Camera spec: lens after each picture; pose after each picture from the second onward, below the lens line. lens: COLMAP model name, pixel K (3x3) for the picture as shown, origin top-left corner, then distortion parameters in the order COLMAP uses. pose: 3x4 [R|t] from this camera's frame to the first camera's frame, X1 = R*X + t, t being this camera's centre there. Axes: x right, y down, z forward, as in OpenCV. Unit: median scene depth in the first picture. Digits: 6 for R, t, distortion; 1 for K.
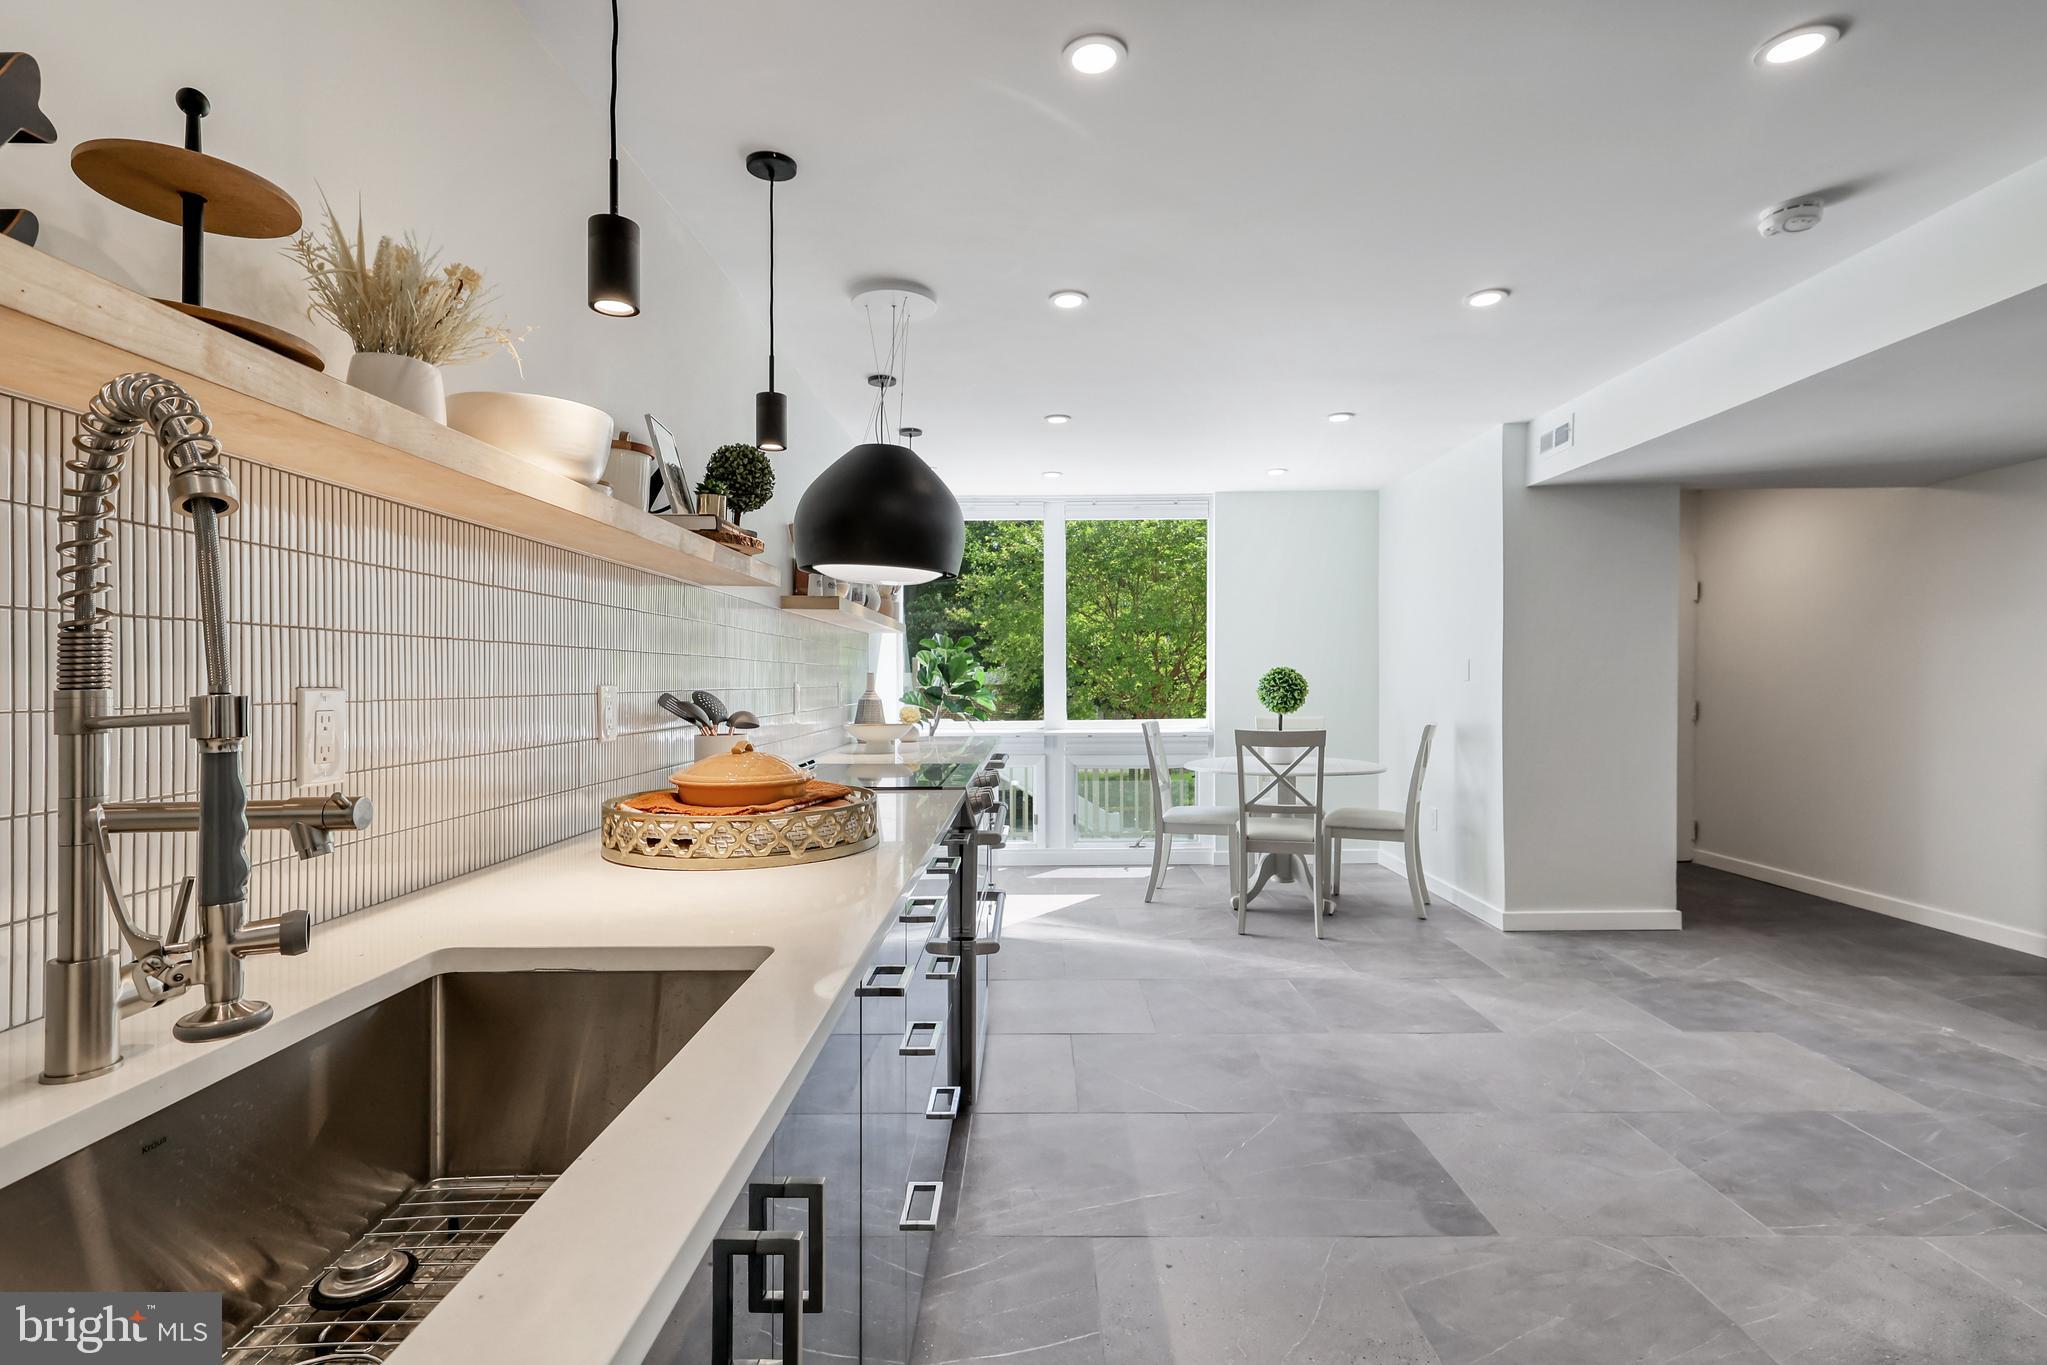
lens RADIAL K [[966.4, 0, 1021.8], [0, 966.4, 688.7], [0, 0, 1]] dist [0.000946, -0.000973]
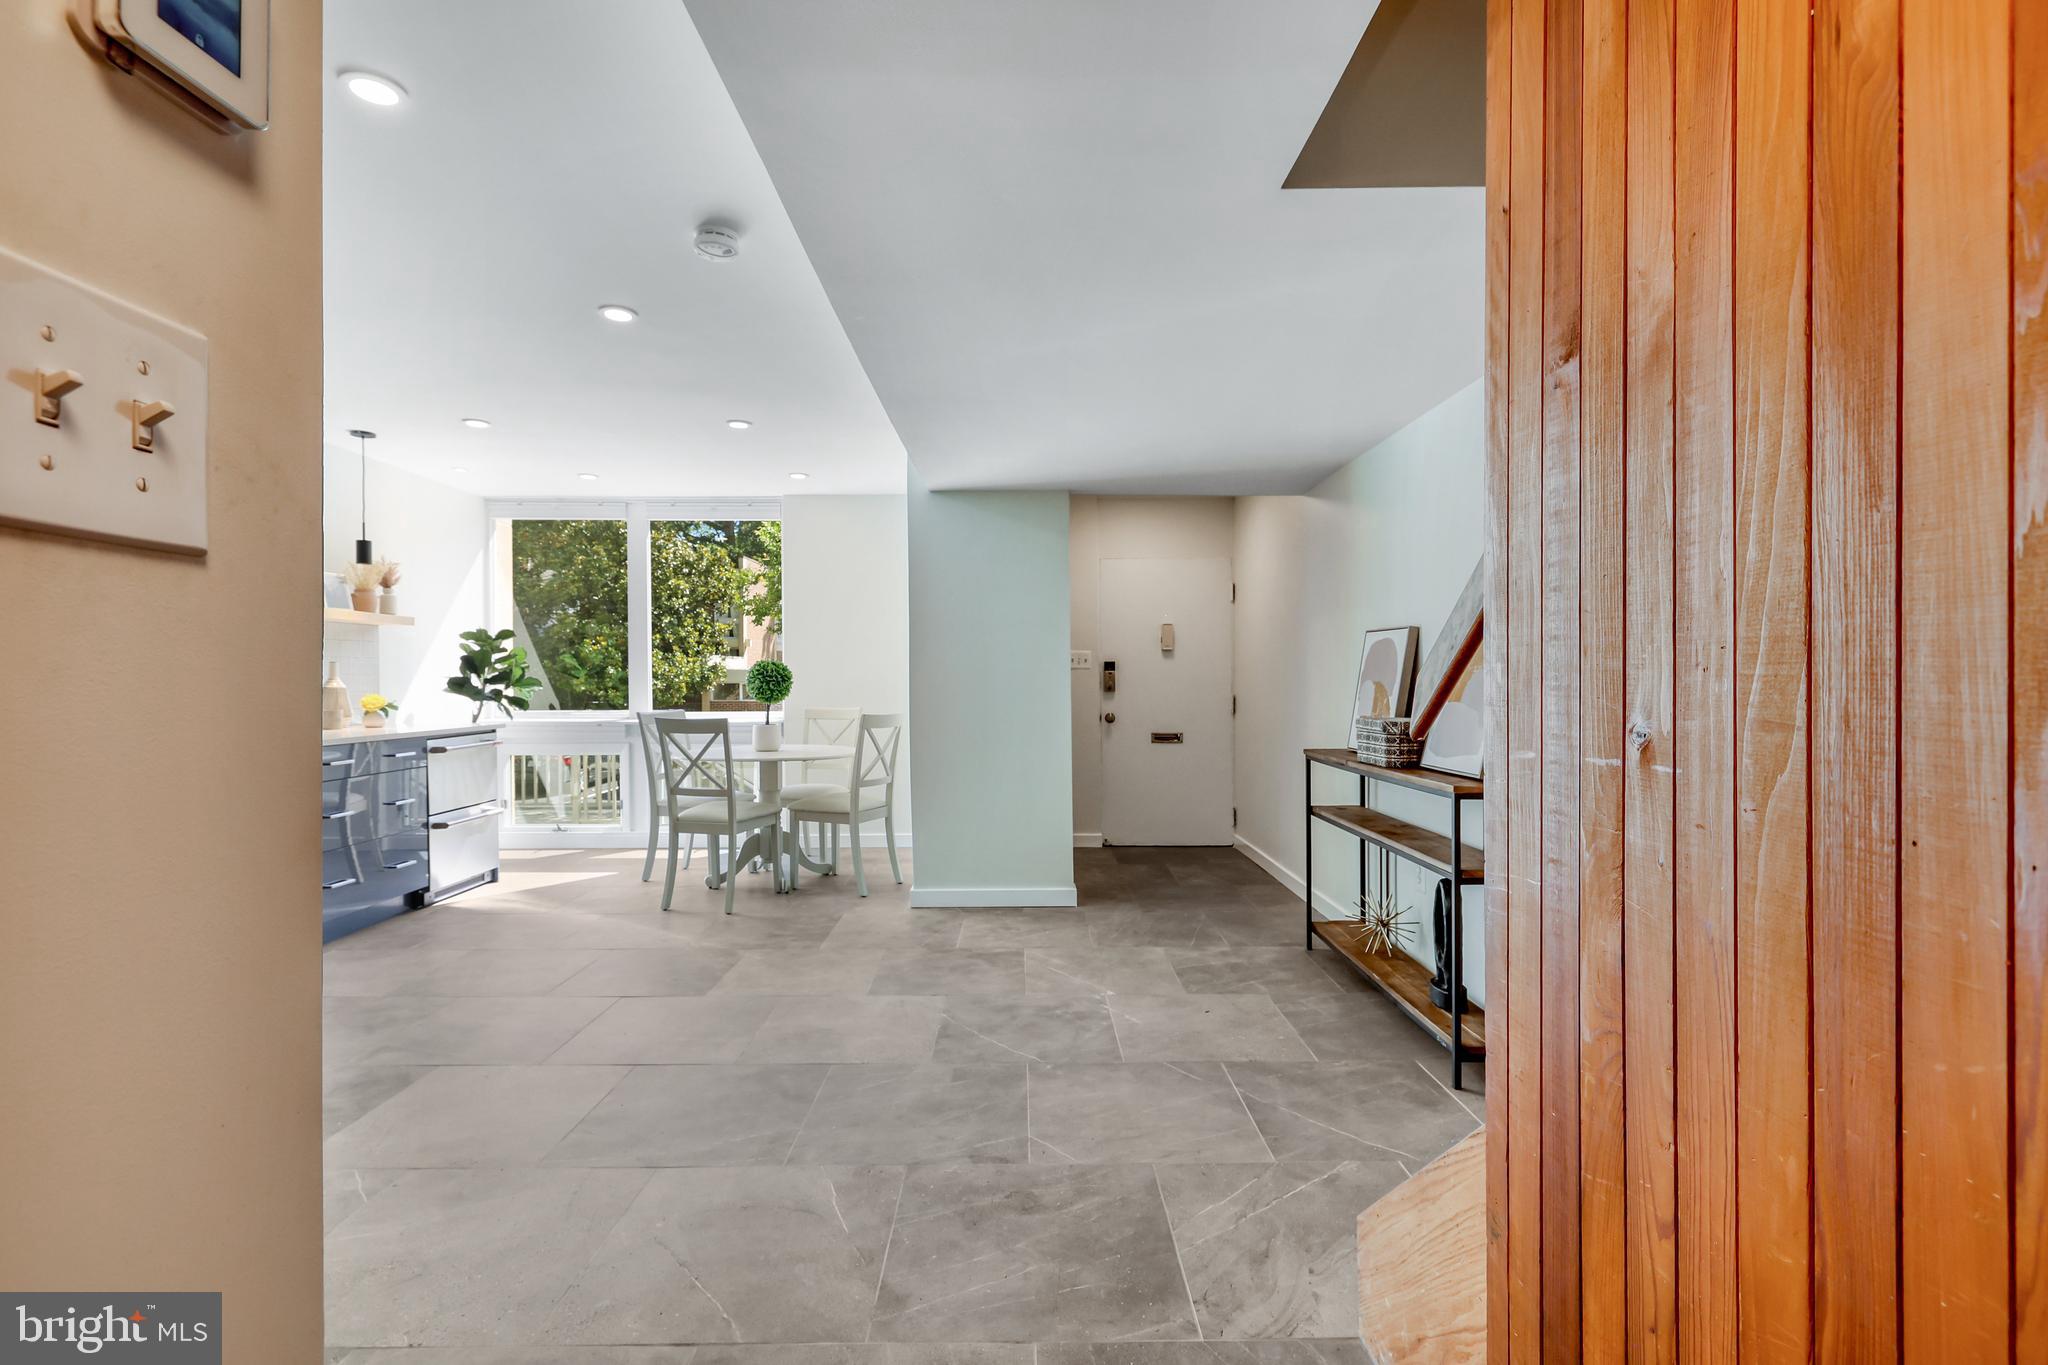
lens RADIAL K [[940.9, 0, 1029.4], [0, 940.9, 672.3], [0, 0, 1]] dist [-0.002076, -0.000109]
pose [[0.999764, 0.004897, 0.021144, 0.621148], [-0.004664, 0.999928, -0.011034, 0.001100], [-0.021196, 0.010933, 0.999716, -0.050044]]
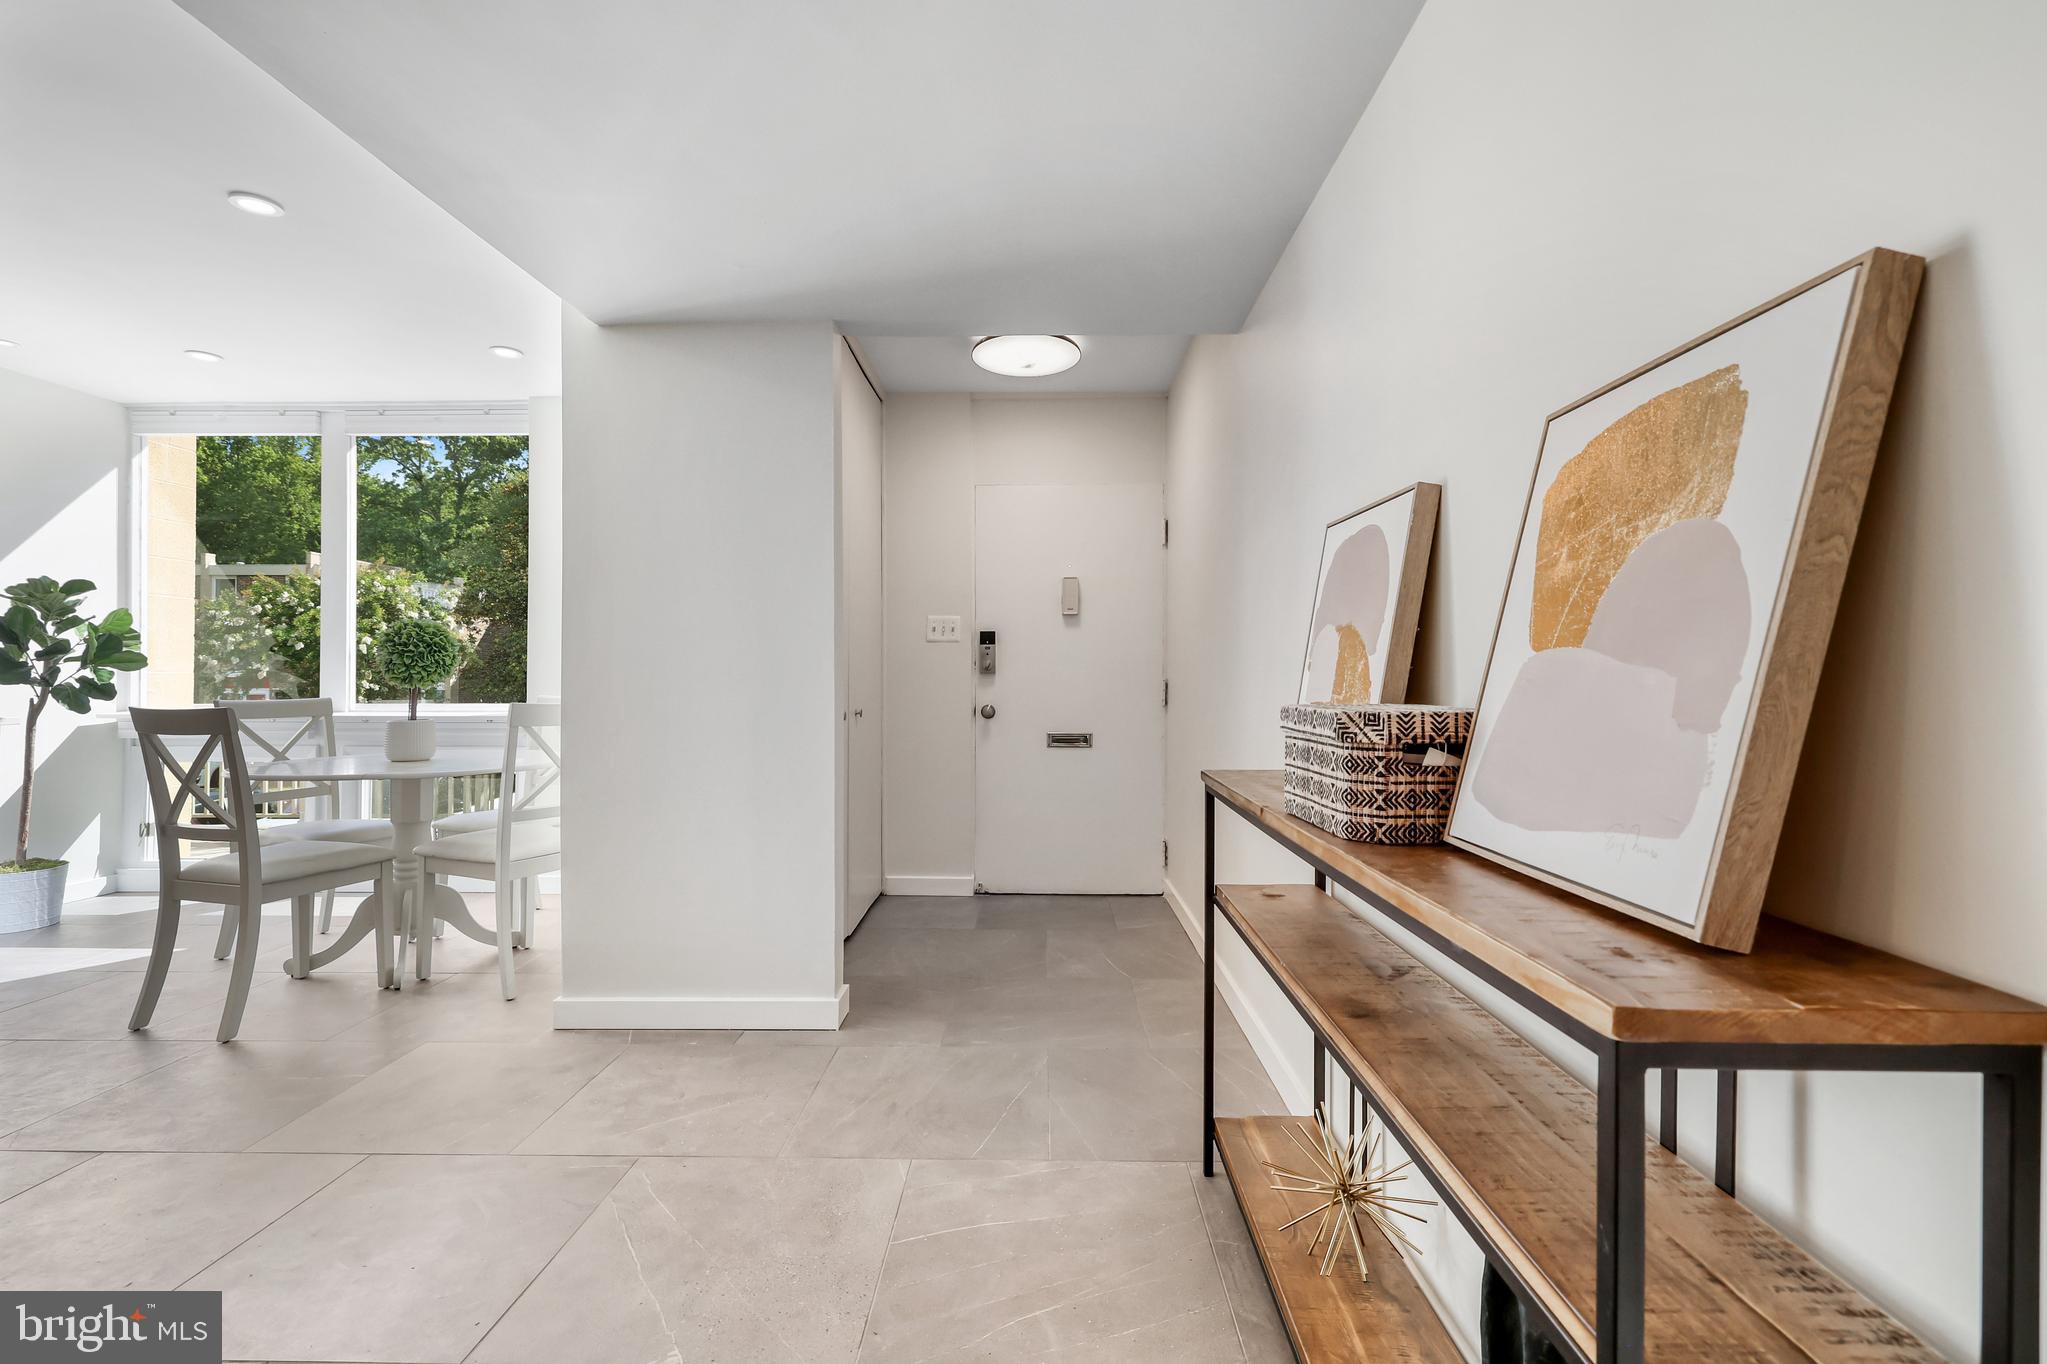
lens RADIAL K [[884.6, 0, 1023.2], [0, 884.6, 689.8], [0, 0, 1]] dist [0.000621, 0.000219]
pose [[0.999763, 0.006583, -0.020740, 0.832102], [-0.006406, 0.999943, 0.008567, 0.022722], [0.020795, -0.008432, 0.999748, 0.435270]]
